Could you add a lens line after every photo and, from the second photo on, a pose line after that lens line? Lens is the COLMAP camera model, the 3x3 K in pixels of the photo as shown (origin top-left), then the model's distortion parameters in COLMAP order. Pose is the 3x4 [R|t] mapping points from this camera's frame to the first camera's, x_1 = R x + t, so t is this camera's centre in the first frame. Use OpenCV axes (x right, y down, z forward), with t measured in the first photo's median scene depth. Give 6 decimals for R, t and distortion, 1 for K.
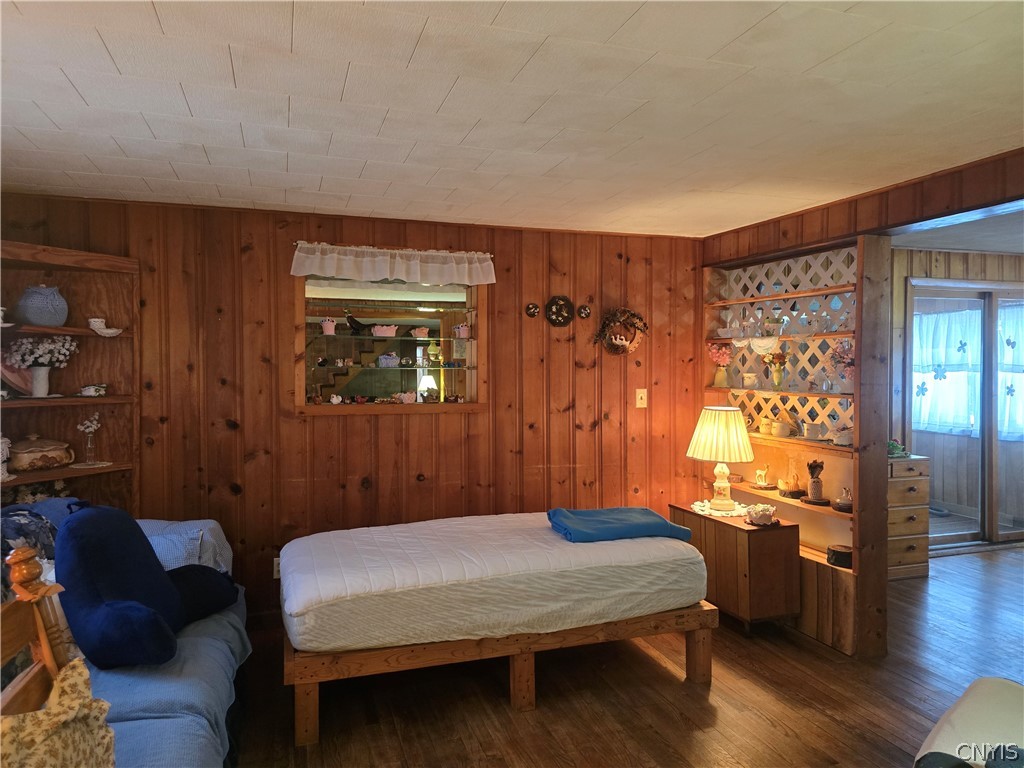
lens RADIAL K [[689.5, 0, 509.7], [0, 689.5, 377.1], [0, 0, 1]] dist [0.055329, -0.010903]
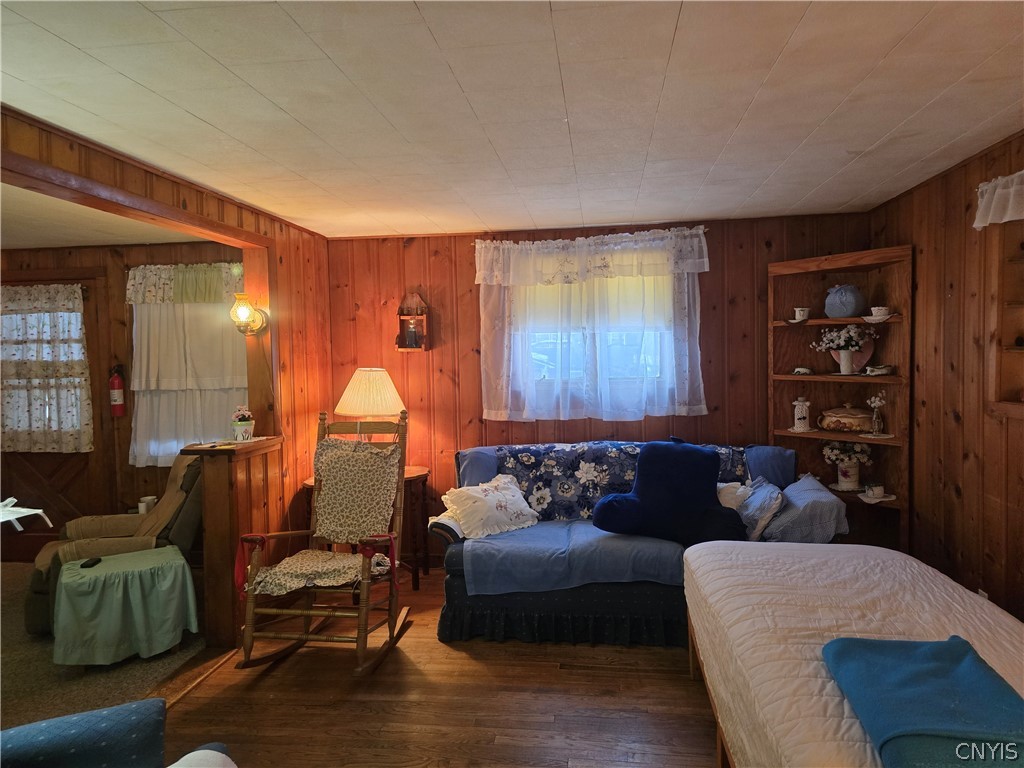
lens RADIAL K [[689.5, 0, 511.7], [0, 689.5, 382.2], [0, 0, 1]] dist [0.055329, -0.010903]
pose [[-0.443401, 0.050639, -0.894892, 0.667221], [0.004615, 0.998519, 0.054217, -0.025918], [0.896311, 0.019910, -0.442978, 0.955266]]
